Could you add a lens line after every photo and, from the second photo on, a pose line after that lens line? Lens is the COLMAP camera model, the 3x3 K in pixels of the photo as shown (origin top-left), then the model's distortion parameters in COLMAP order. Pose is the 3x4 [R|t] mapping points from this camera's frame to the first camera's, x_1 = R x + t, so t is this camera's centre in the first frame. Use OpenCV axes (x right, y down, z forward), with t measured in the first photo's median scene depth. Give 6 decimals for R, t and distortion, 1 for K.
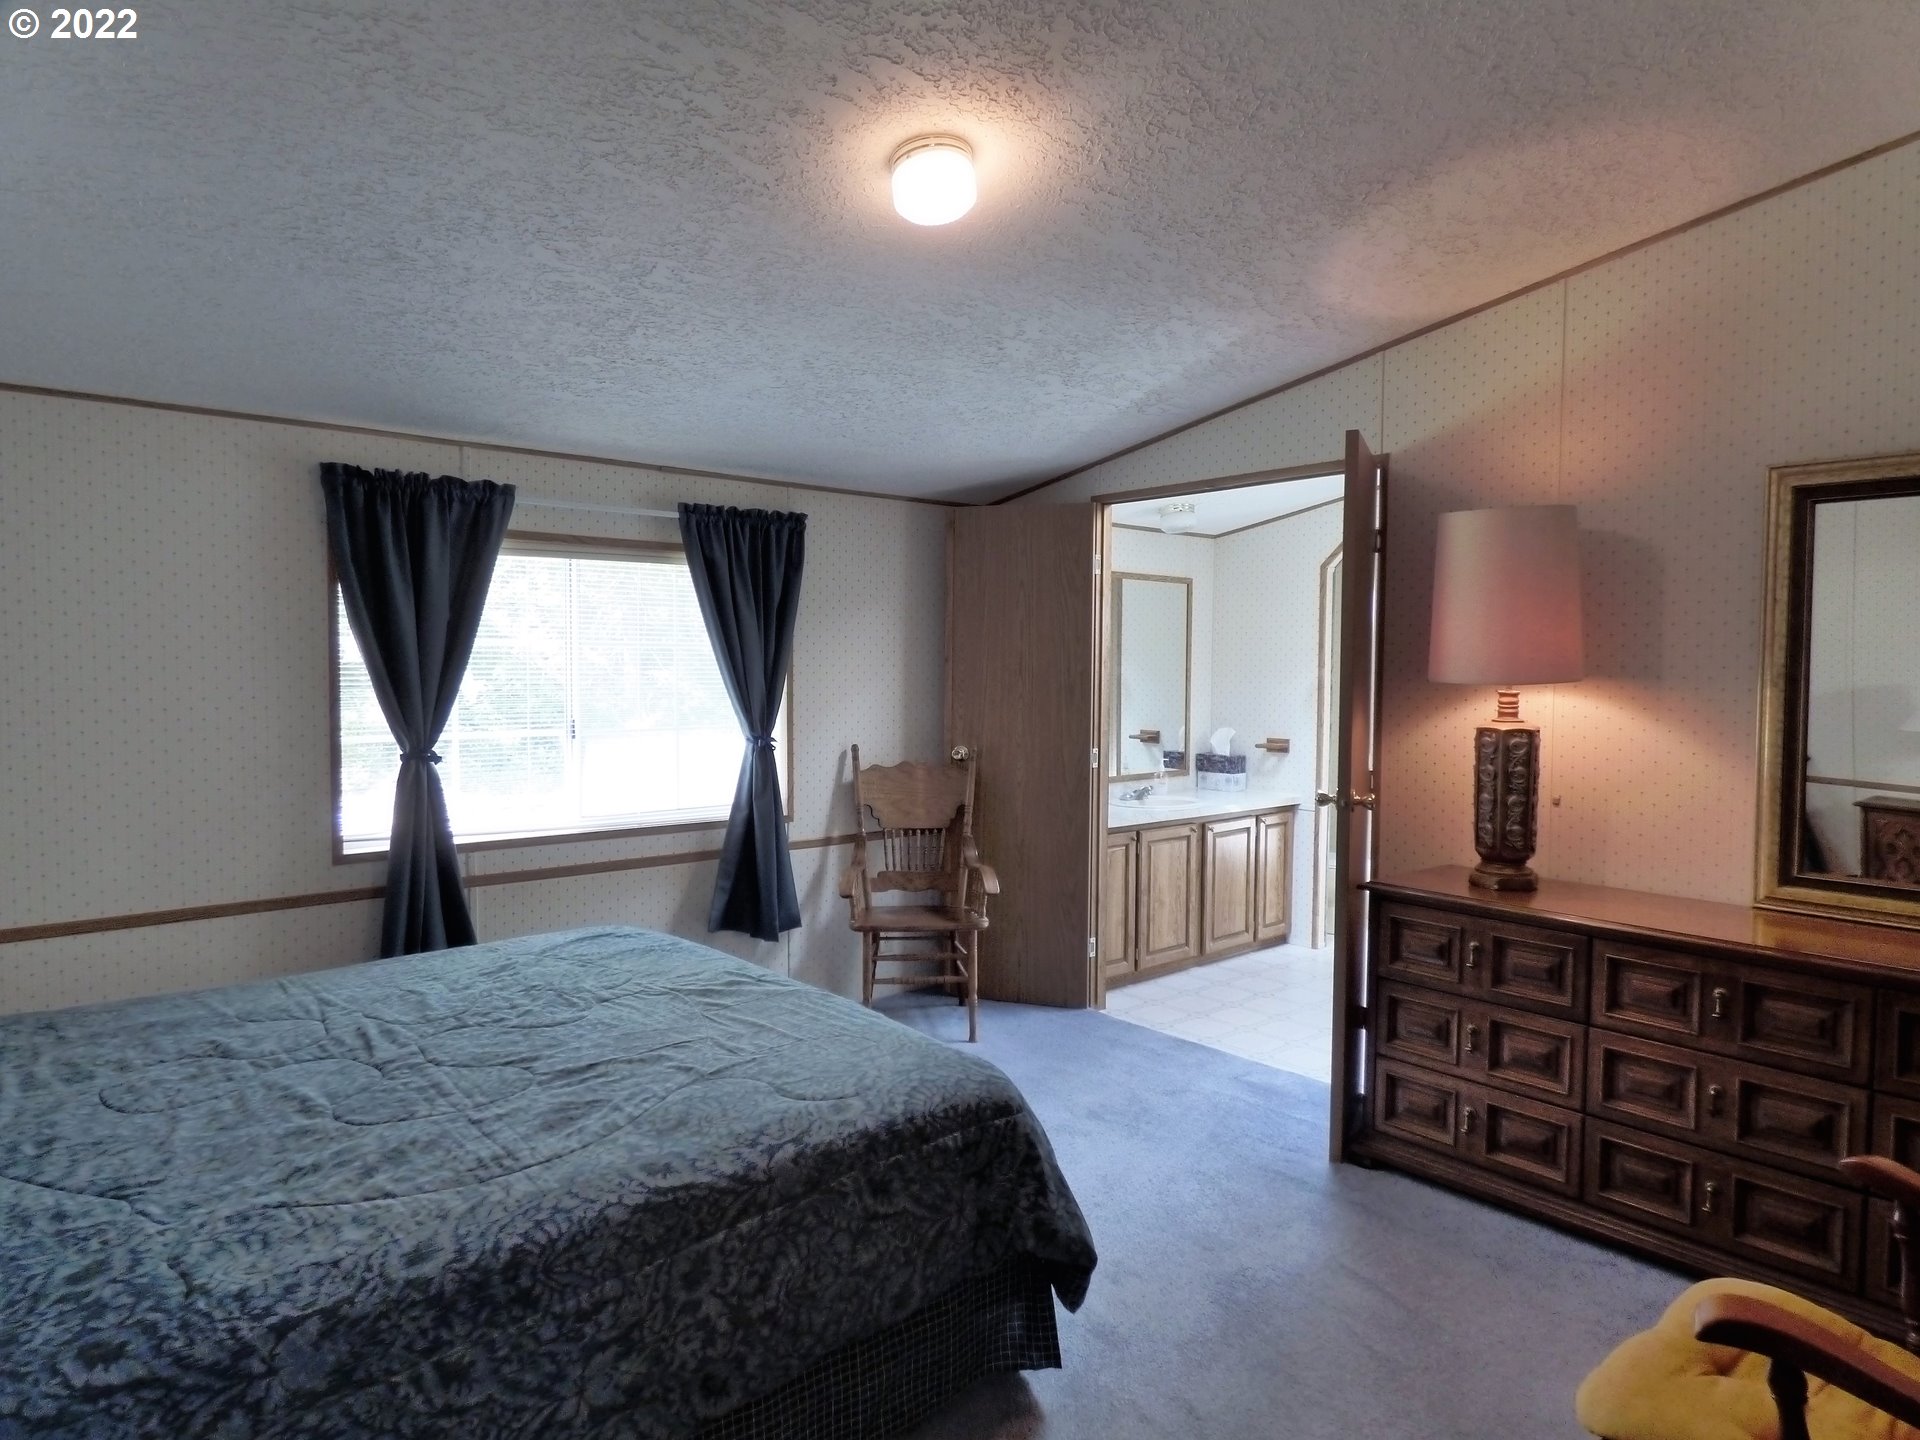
lens RADIAL K [[1165.0, 0, 952.9], [0, 1165.0, 717.6], [0, 0, 1]] dist [-0.004399, -0.002629]
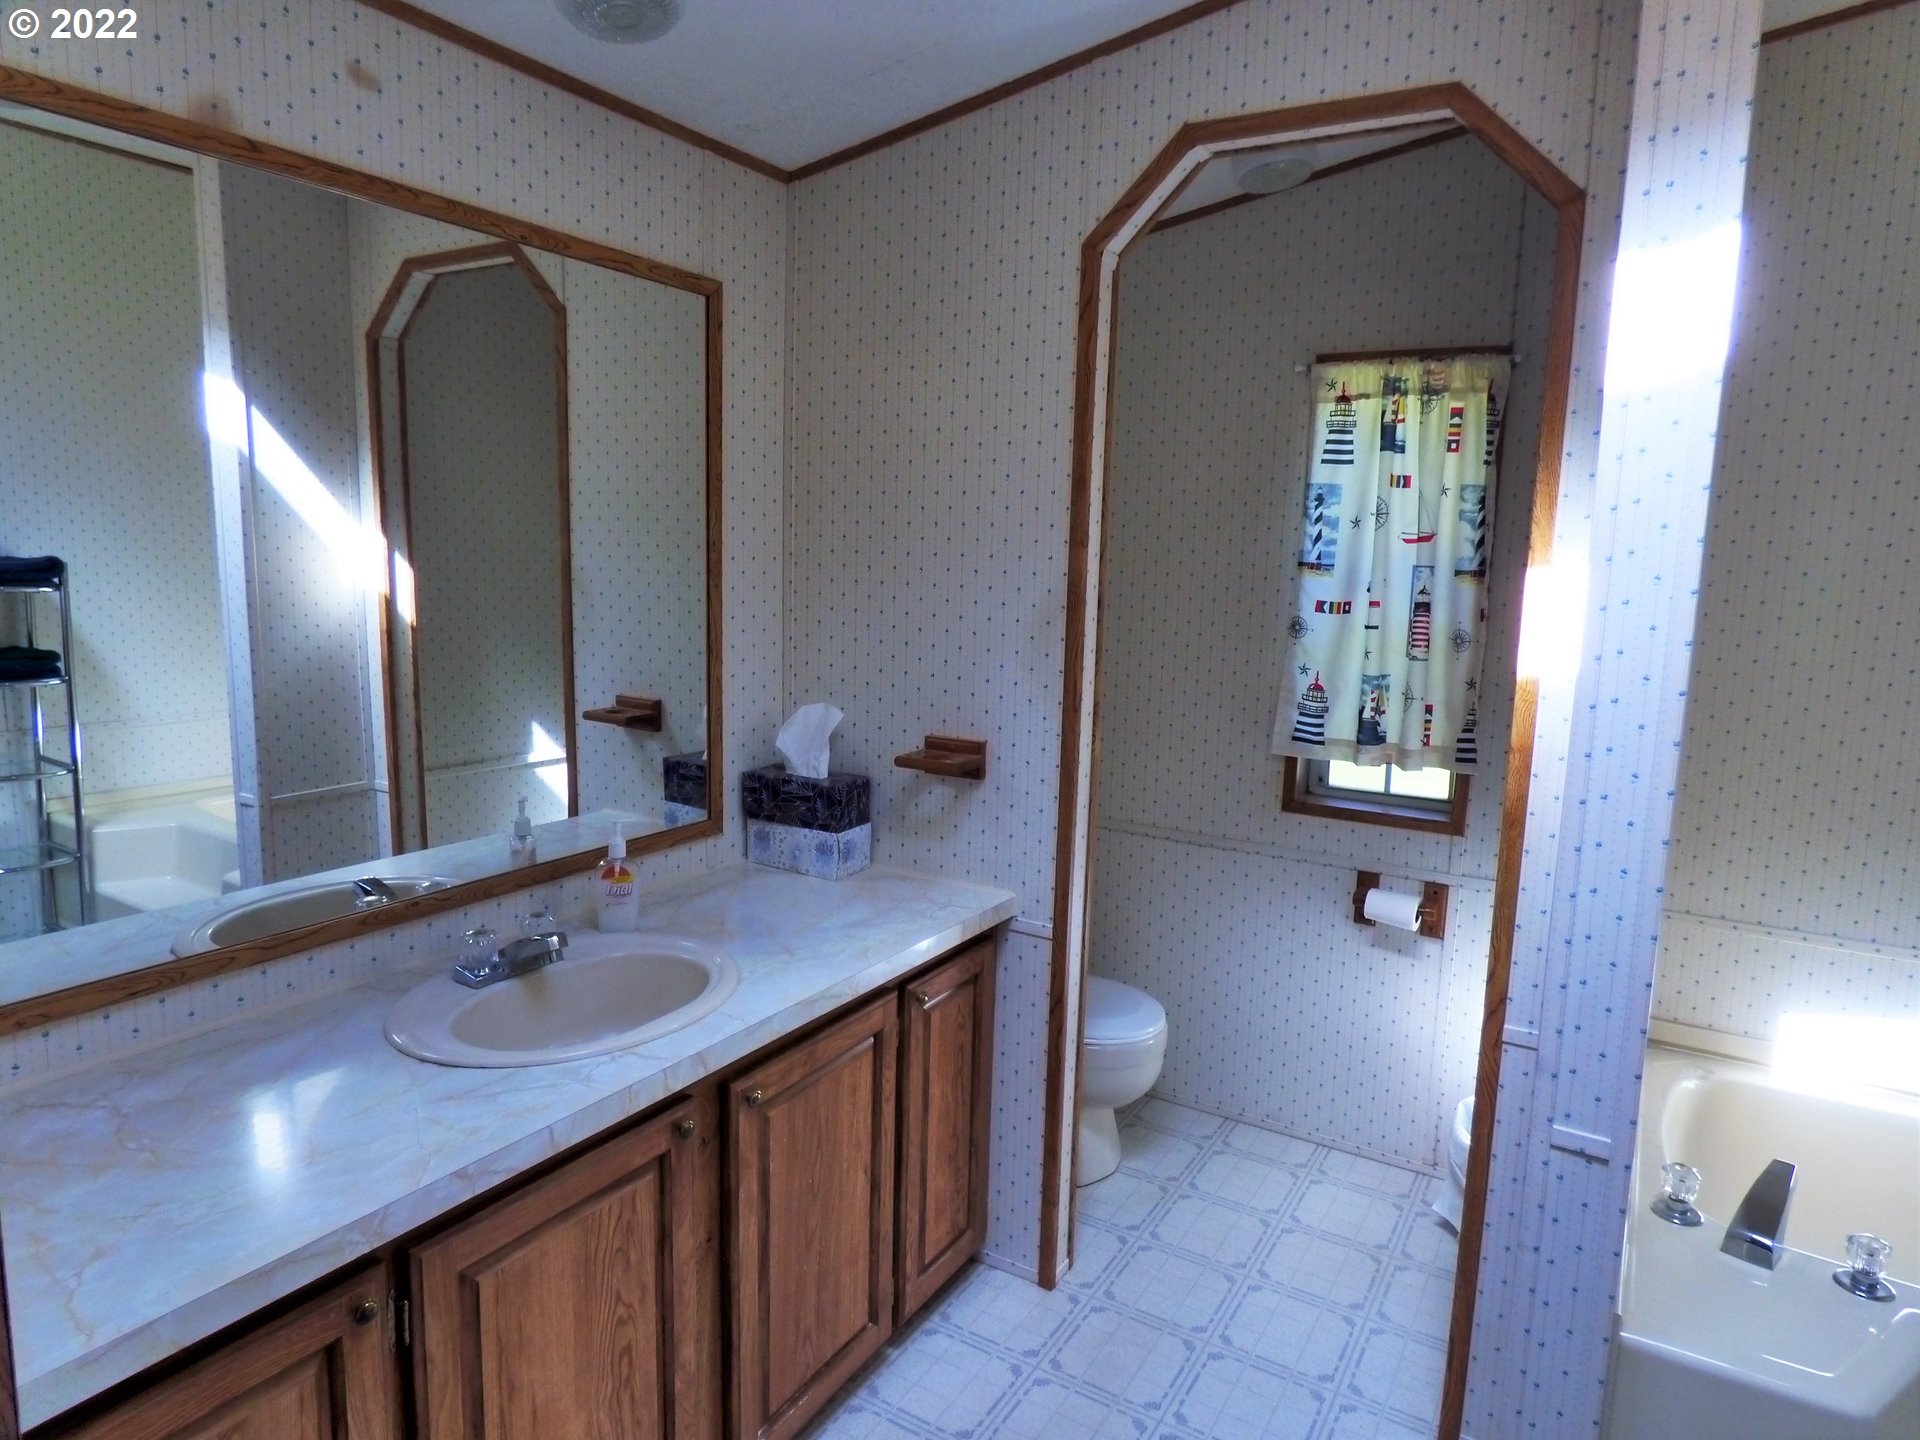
lens RADIAL K [[1165.0, 0, 957.6], [0, 1165.0, 721.5], [0, 0, 1]] dist [-0.004399, -0.002629]
pose [[0.950927, -0.025607, 0.308353, 0.163708], [-0.006420, 0.994722, 0.102404, -0.024662], [-0.309348, -0.099358, 0.945744, 0.641444]]
